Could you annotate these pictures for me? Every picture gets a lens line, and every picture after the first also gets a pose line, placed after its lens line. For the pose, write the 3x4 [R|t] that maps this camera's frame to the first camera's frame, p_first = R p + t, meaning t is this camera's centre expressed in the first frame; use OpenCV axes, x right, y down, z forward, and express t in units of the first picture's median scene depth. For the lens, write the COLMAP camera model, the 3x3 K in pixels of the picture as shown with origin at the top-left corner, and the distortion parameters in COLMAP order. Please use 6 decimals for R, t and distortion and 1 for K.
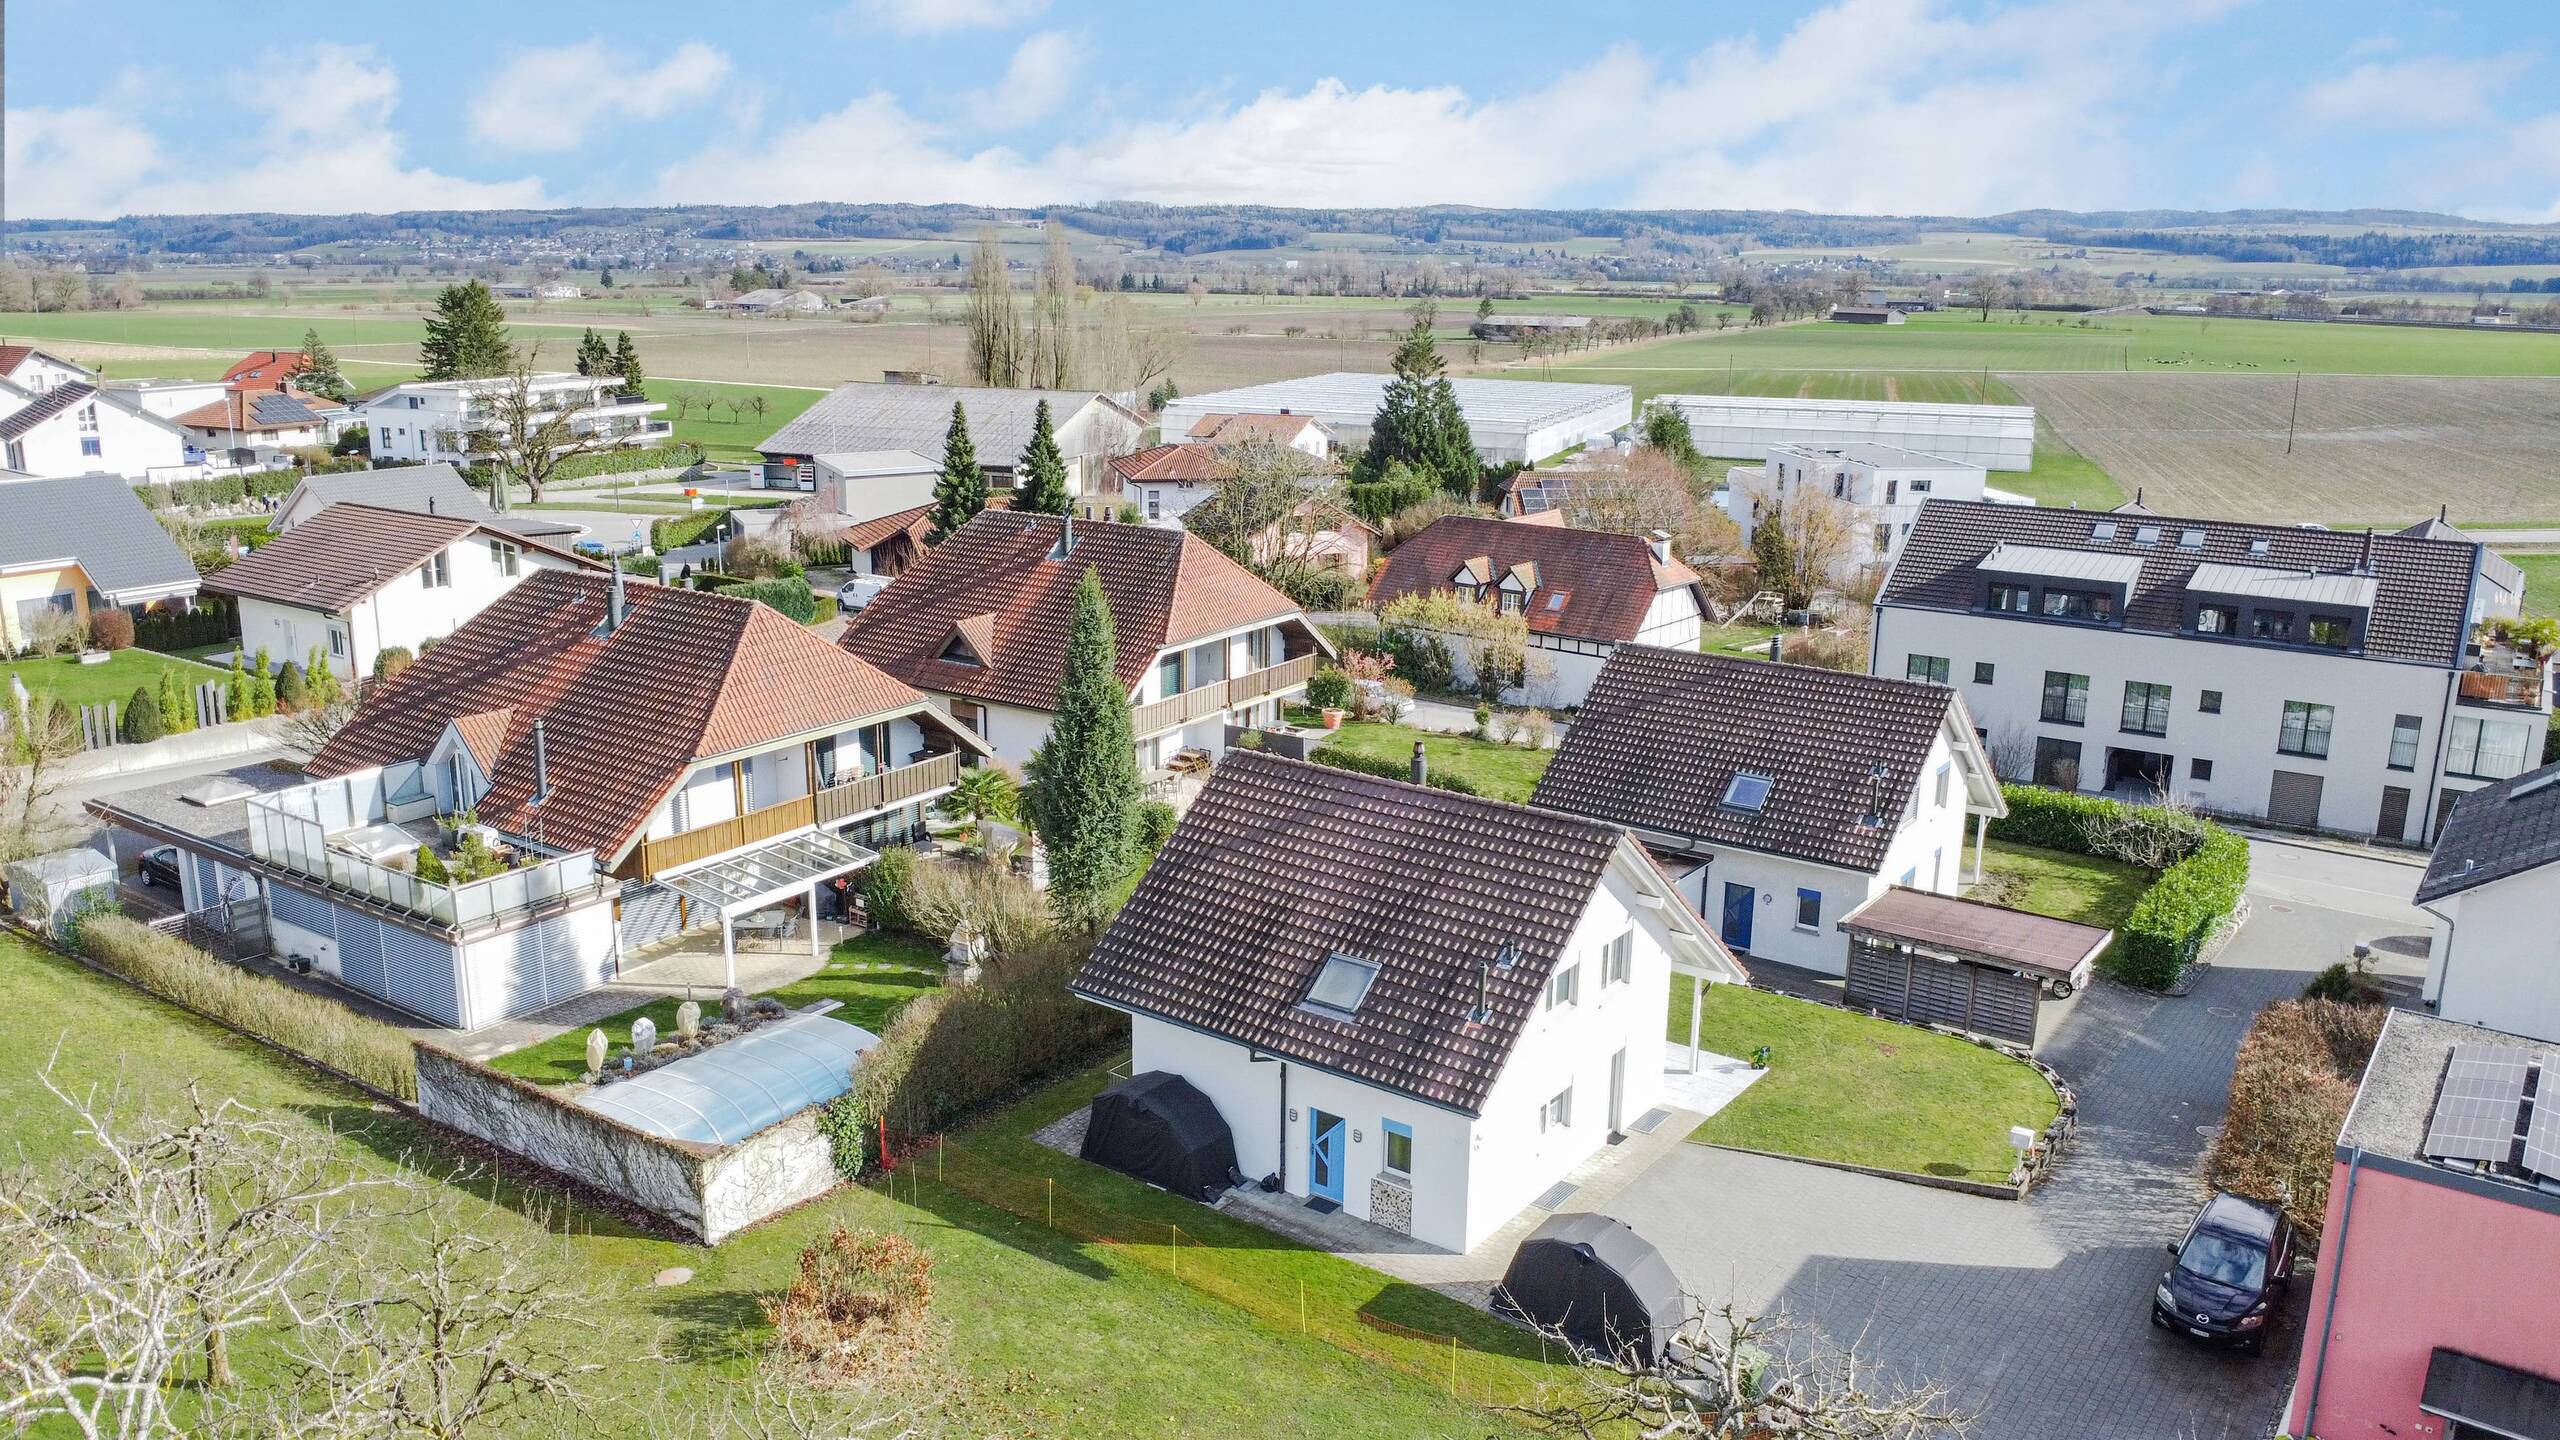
lens RADIAL K [[1860.8, 0, 1280.0], [0, 1860.8, 720.0], [0, 0, 1]] dist [-0.007415, -0.058655]
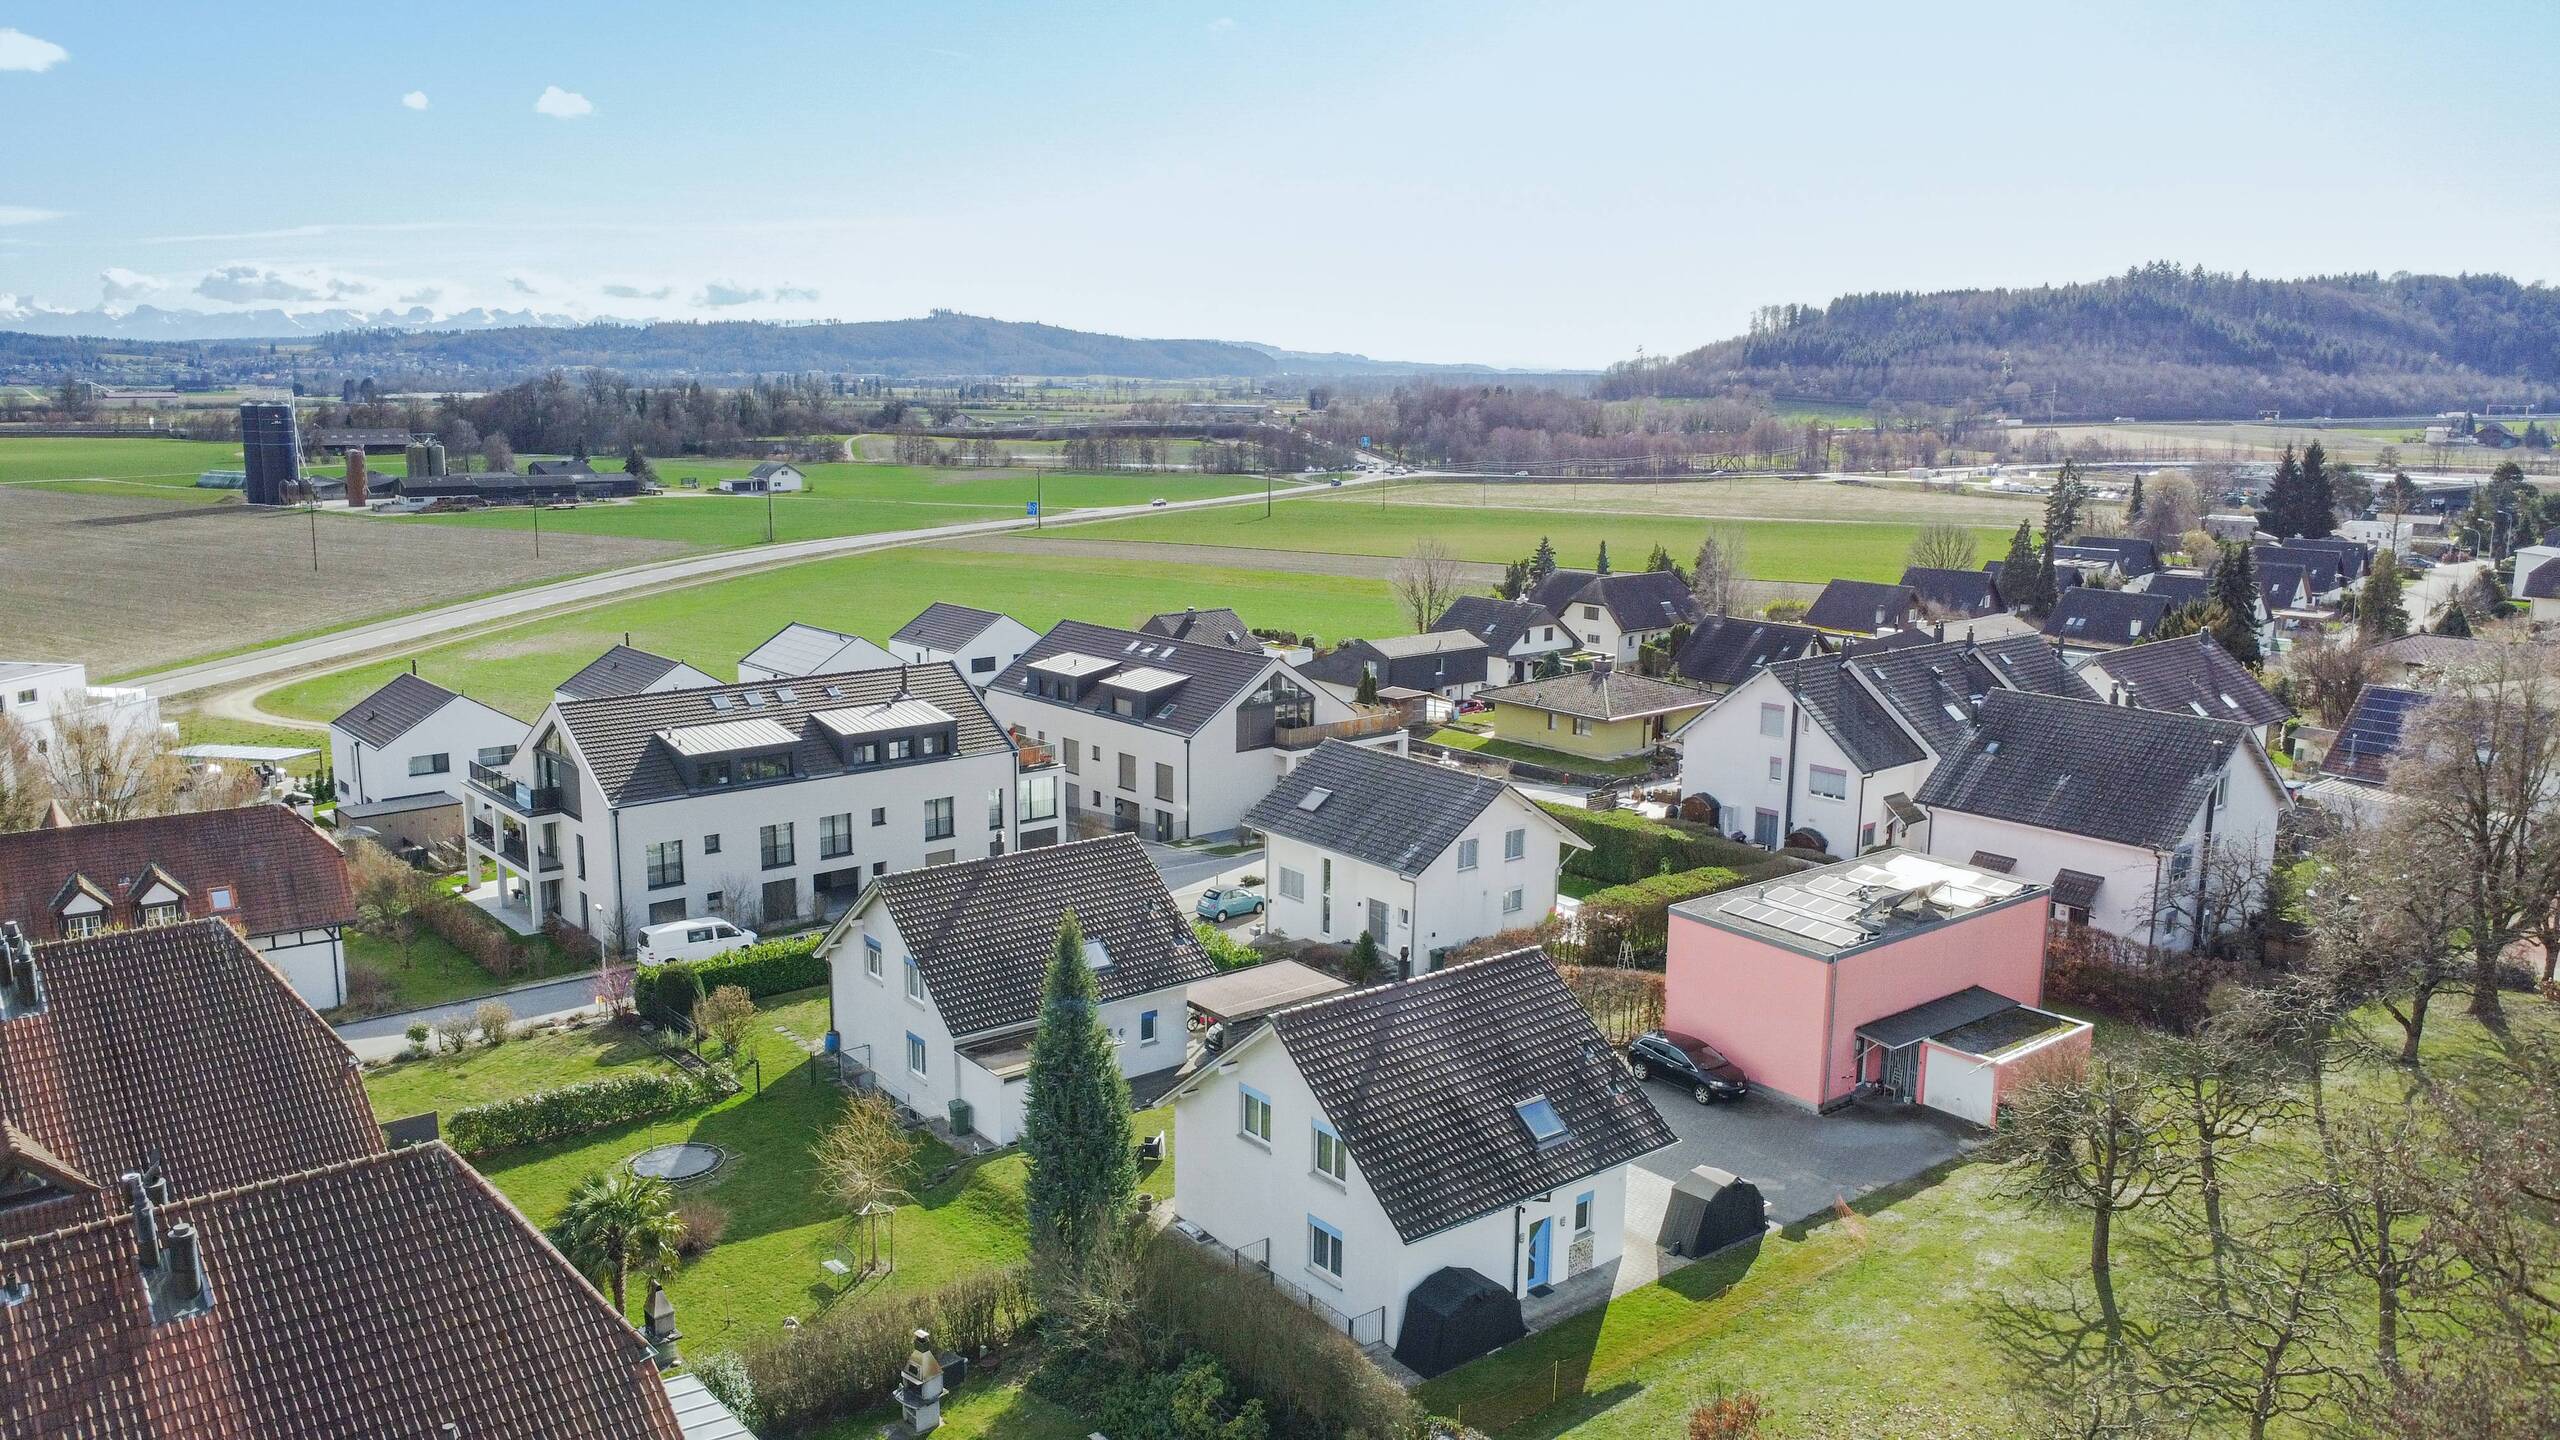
lens RADIAL K [[1860.8, 0, 1280.0], [0, 1860.8, 720.0], [0, 0, 1]] dist [-0.007415, -0.058655]
pose [[0.223067, -0.180404, 0.957964, -0.873068], [0.211761, 0.968226, 0.133027, -0.251856], [-0.951524, 0.173186, 0.254182, 0.550516]]
